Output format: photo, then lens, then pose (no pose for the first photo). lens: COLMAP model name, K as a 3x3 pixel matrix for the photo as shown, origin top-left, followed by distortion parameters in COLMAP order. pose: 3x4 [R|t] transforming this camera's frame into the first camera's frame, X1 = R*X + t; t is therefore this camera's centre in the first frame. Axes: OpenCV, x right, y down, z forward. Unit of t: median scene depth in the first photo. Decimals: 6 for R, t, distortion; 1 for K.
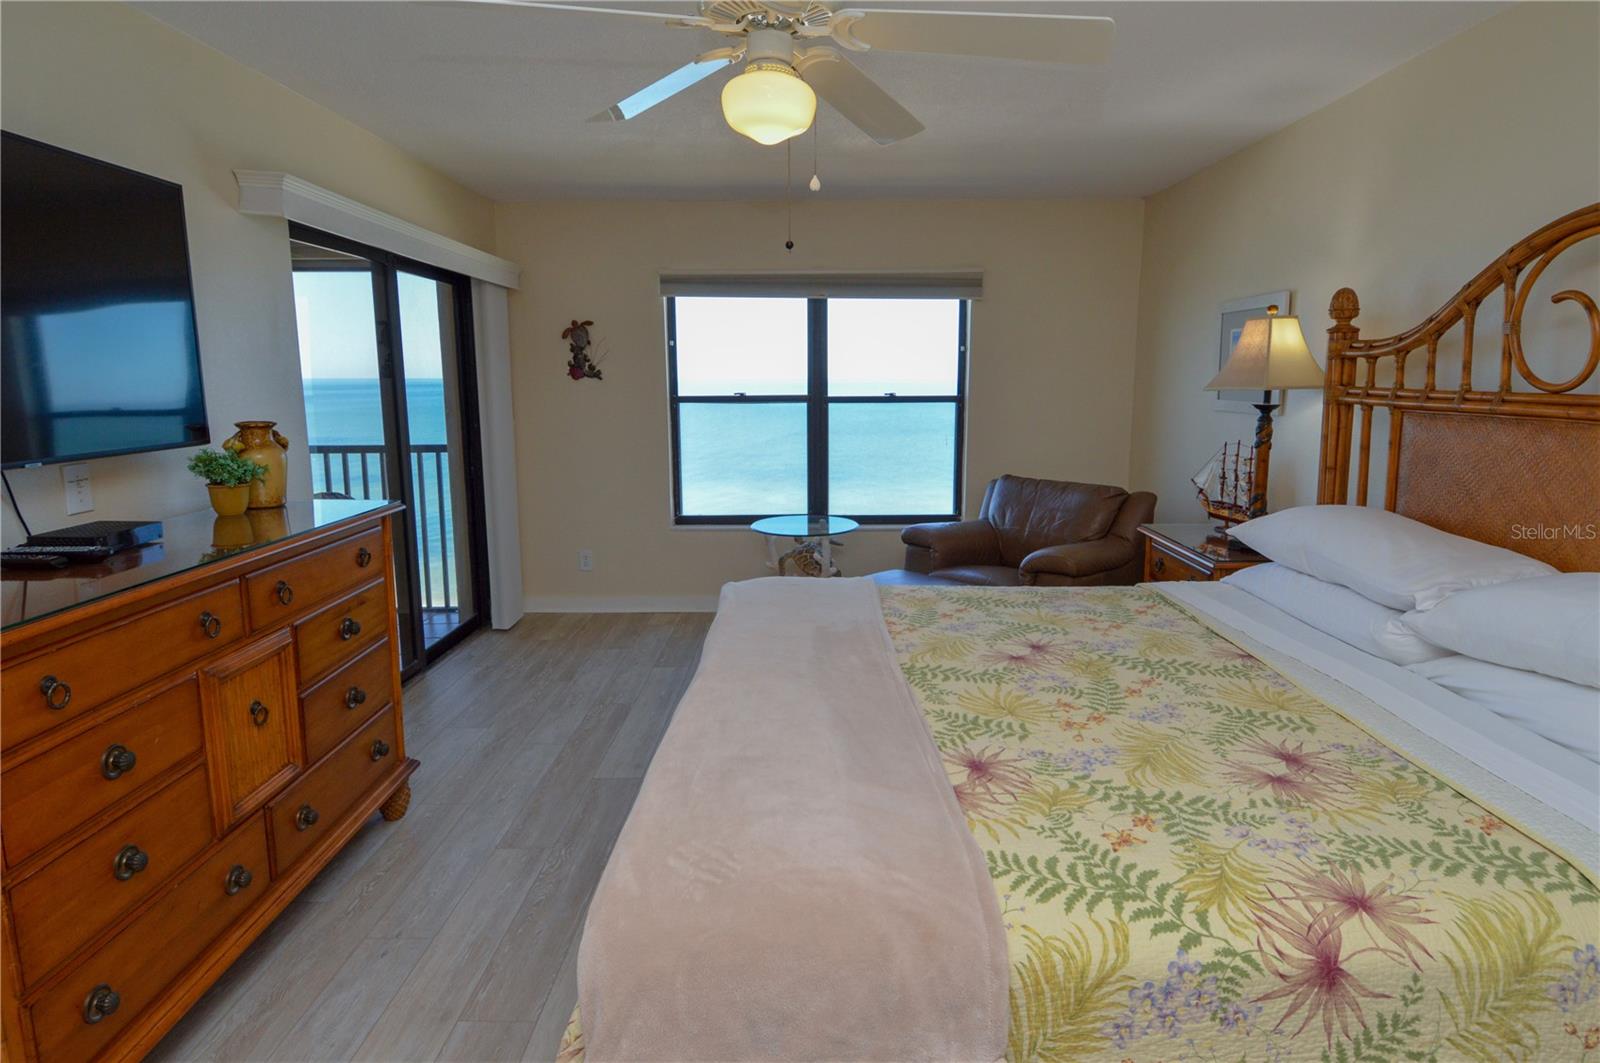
lens RADIAL K [[887.7, 0, 819.2], [0, 887.7, 520.8], [0, 0, 1]] dist [0.015294, -0.027351]
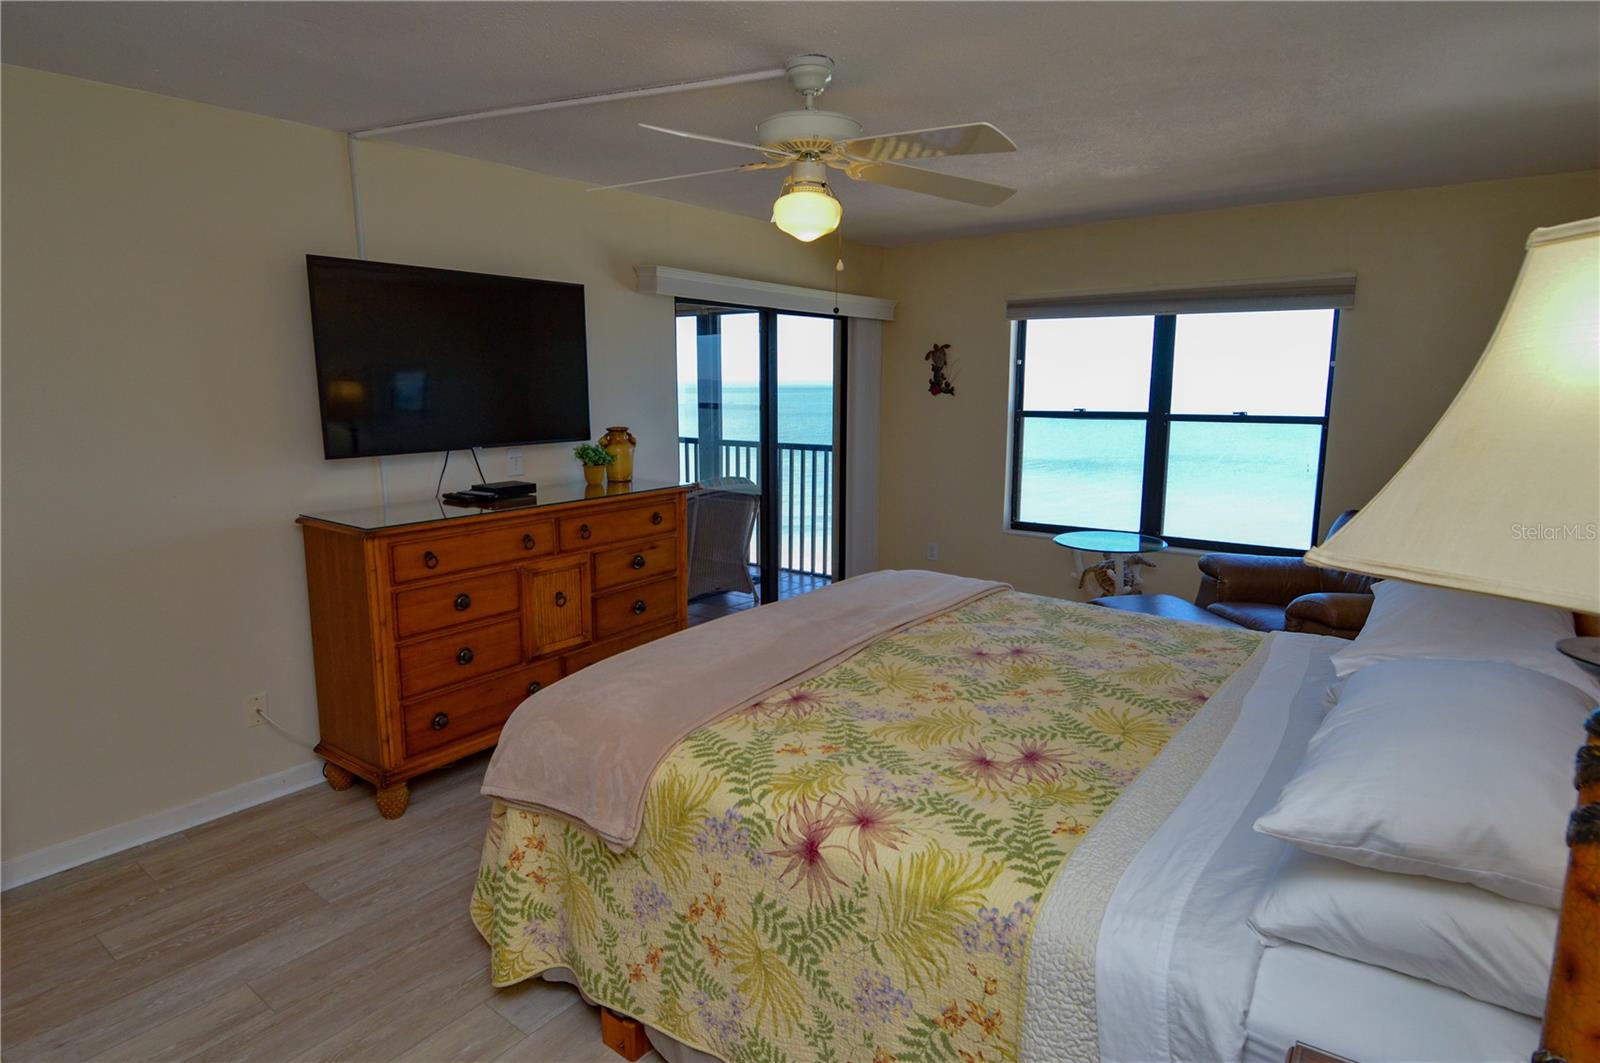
lens RADIAL K [[890.9, 0, 764.5], [0, 890.9, 523.9], [0, 0, 1]] dist [0.003257, -0.000371]
pose [[0.771553, 0.101414, -0.628029, 0.622490], [-0.100437, 0.994249, 0.037161, -0.025669], [0.628186, 0.034406, 0.777302, -0.077892]]
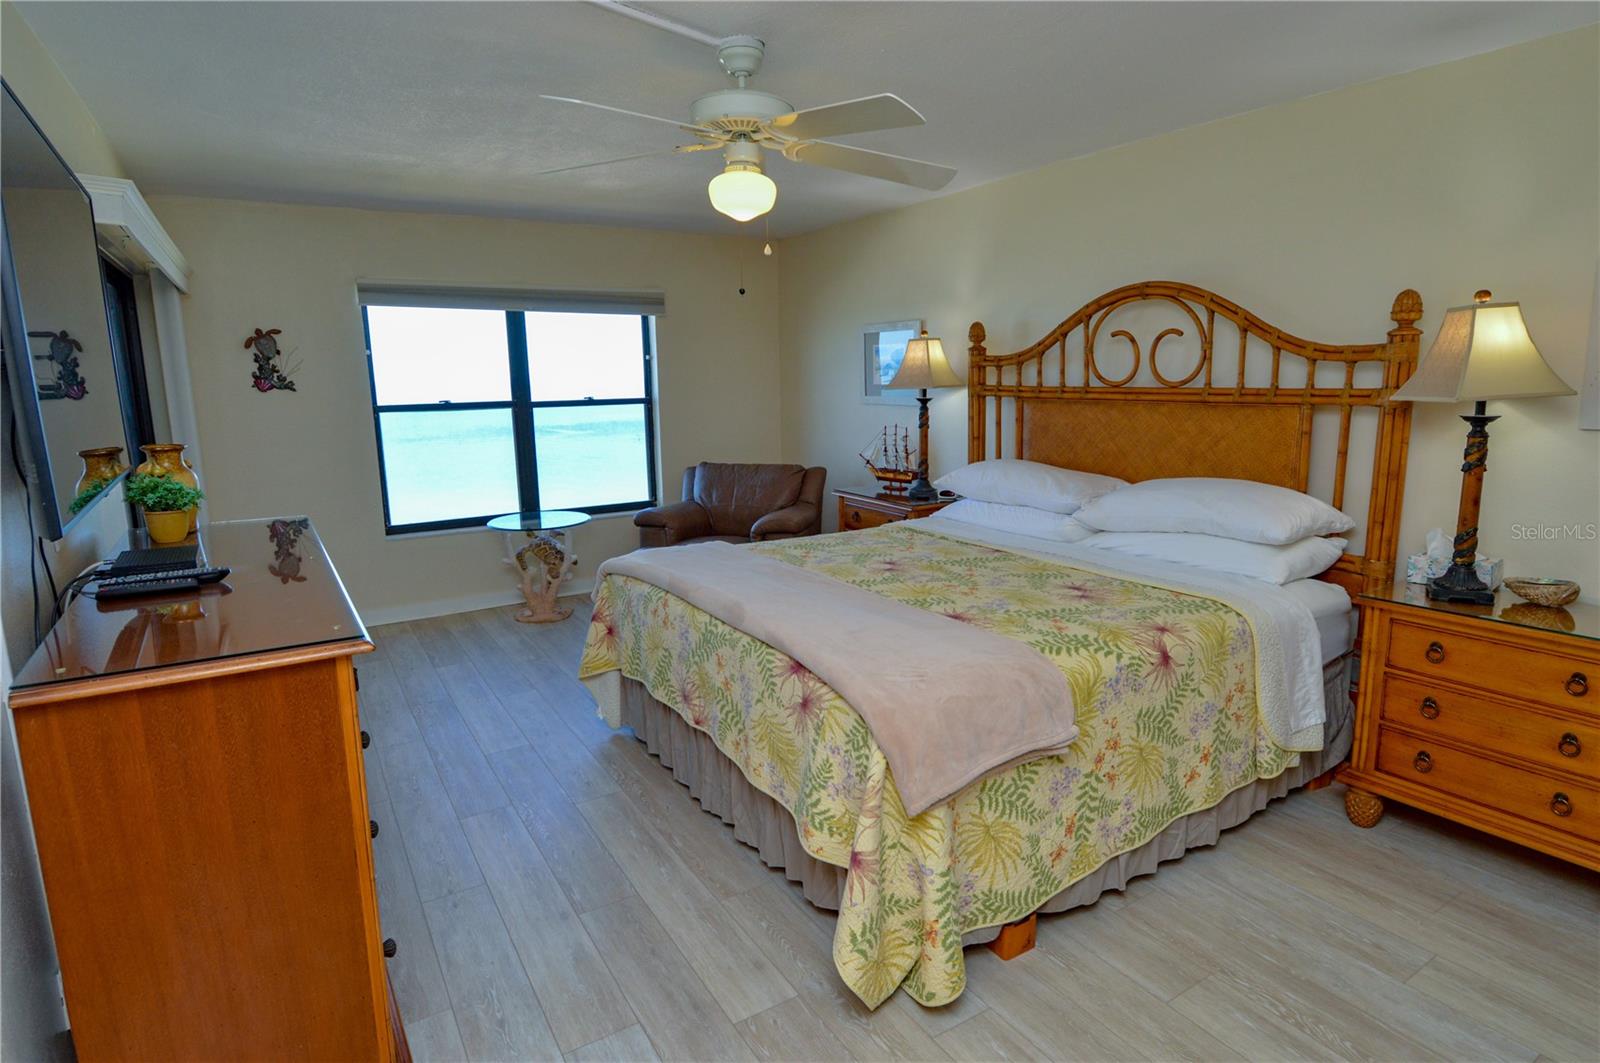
lens RADIAL K [[864.9, 0, 813.6], [0, 864.9, 529.3], [0, 0, 1]] dist [0.027416, -0.043251]
pose [[0.848150, -0.105919, 0.519060, -0.559200], [0.099081, 0.994235, 0.040984, 0.011198], [-0.520409, 0.016668, 0.853755, -0.167713]]
